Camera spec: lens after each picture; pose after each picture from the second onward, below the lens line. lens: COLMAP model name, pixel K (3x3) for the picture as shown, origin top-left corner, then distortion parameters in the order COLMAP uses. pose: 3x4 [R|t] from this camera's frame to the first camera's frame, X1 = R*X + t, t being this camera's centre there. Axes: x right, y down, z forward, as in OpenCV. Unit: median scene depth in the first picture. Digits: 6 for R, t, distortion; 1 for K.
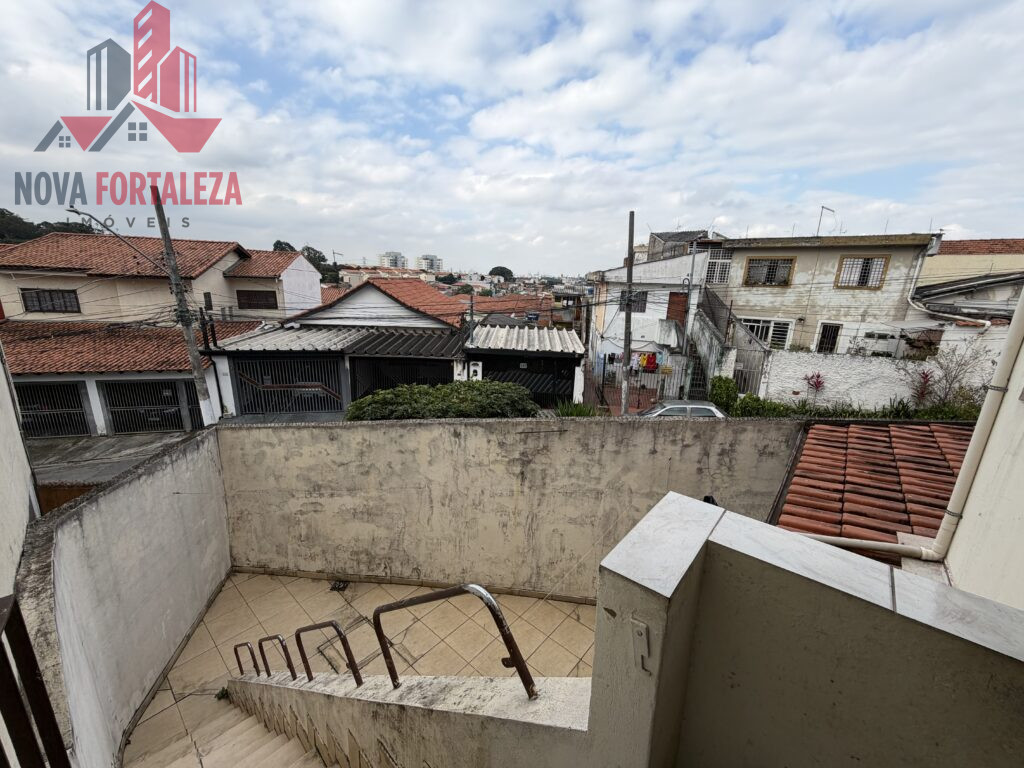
lens RADIAL K [[407.7, 0, 511.7], [0, 407.7, 389.1], [0, 0, 1]] dist [0.000593, 0.000240]
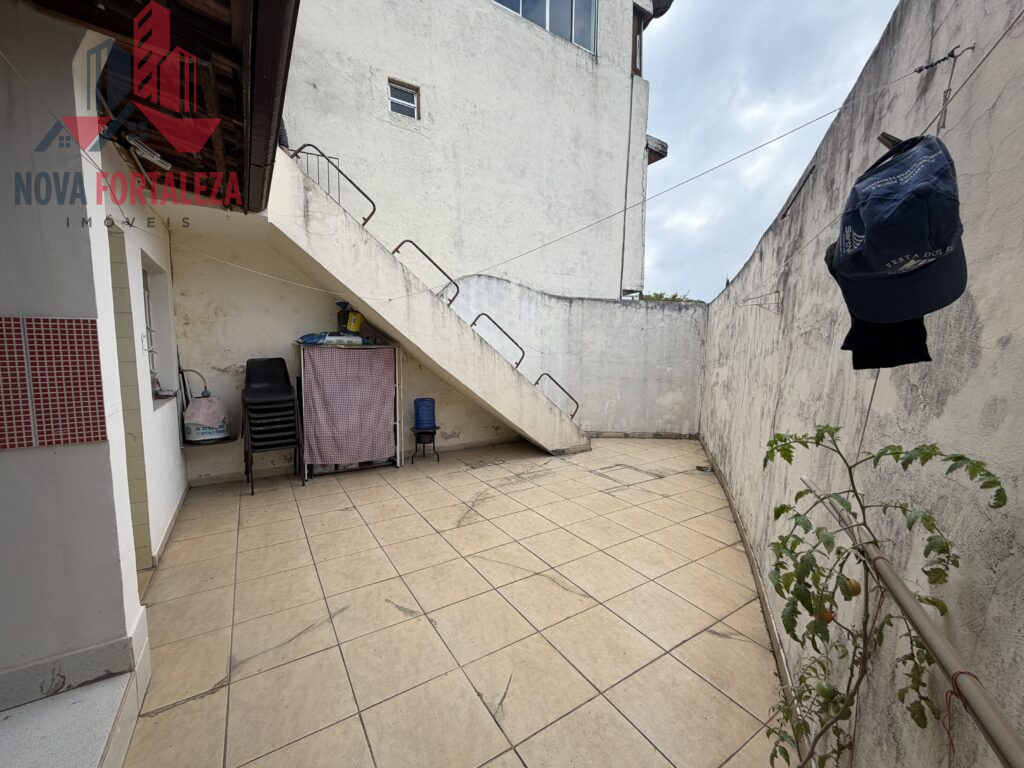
lens RADIAL K [[407.7, 0, 513.0], [0, 407.7, 388.4], [0, 0, 1]] dist [0.000593, 0.000240]
pose [[-0.281527, 0.055352, -0.957955, 0.584986], [-0.256148, 0.957772, 0.130619, 0.315566], [0.924733, 0.282151, -0.255461, 0.822695]]
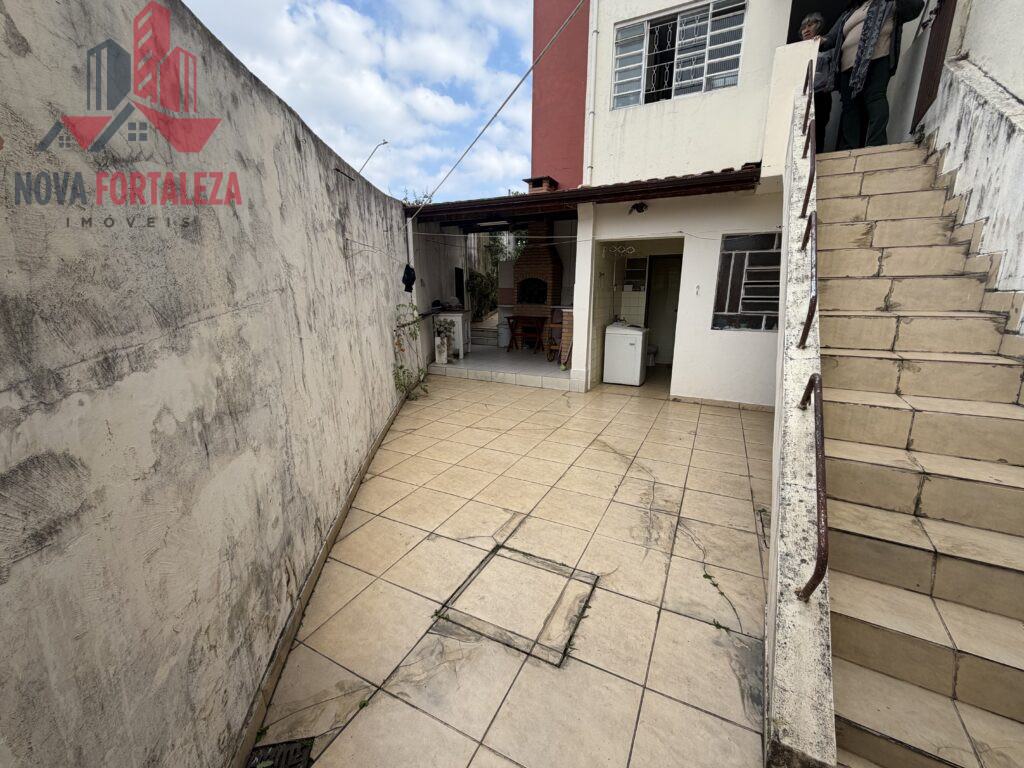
lens RADIAL K [[407.7, 0, 511.7], [0, 407.7, 386.6], [0, 0, 1]] dist [0.000593, 0.000240]
pose [[-0.237021, -0.256448, 0.937046, -0.635363], [0.226577, 0.923340, 0.310009, 0.256121], [-0.944714, 0.285792, -0.160746, 0.890075]]
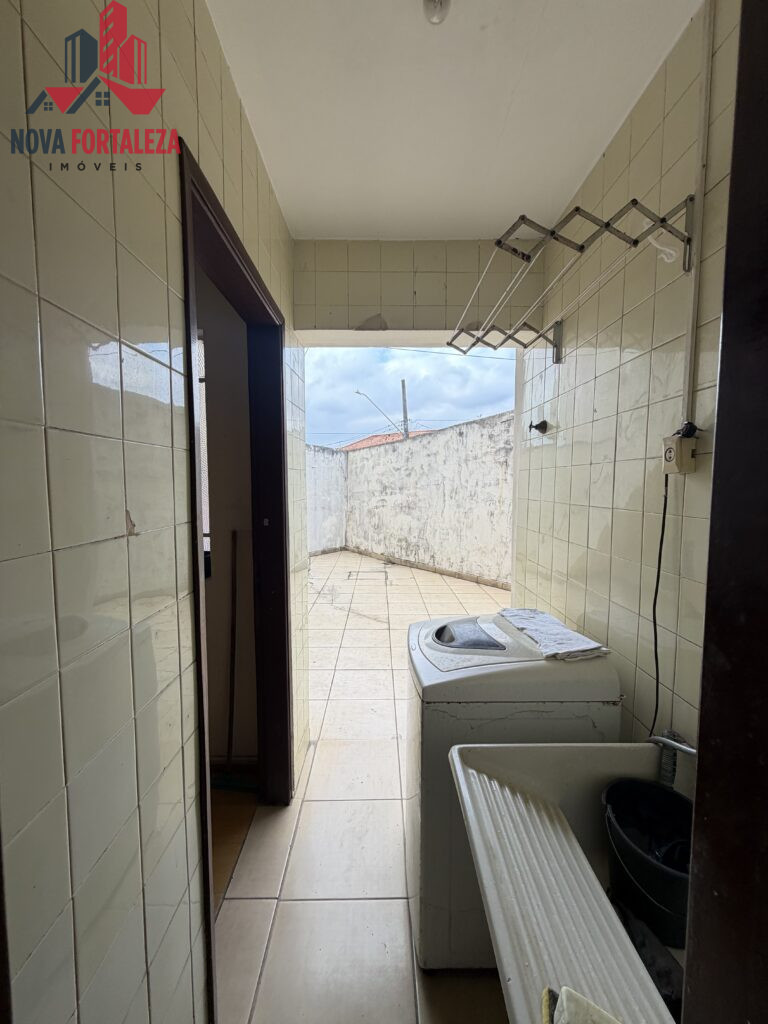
lens RADIAL K [[407.7, 0, 385.2], [0, 407.7, 510.8], [0, 0, 1]] dist [0.000593, 0.000240]
pose [[0.663800, 0.009193, -0.747854, 0.606581], [-0.162938, 0.977684, -0.132607, 0.514452], [0.729946, 0.209878, 0.650484, 0.080922]]
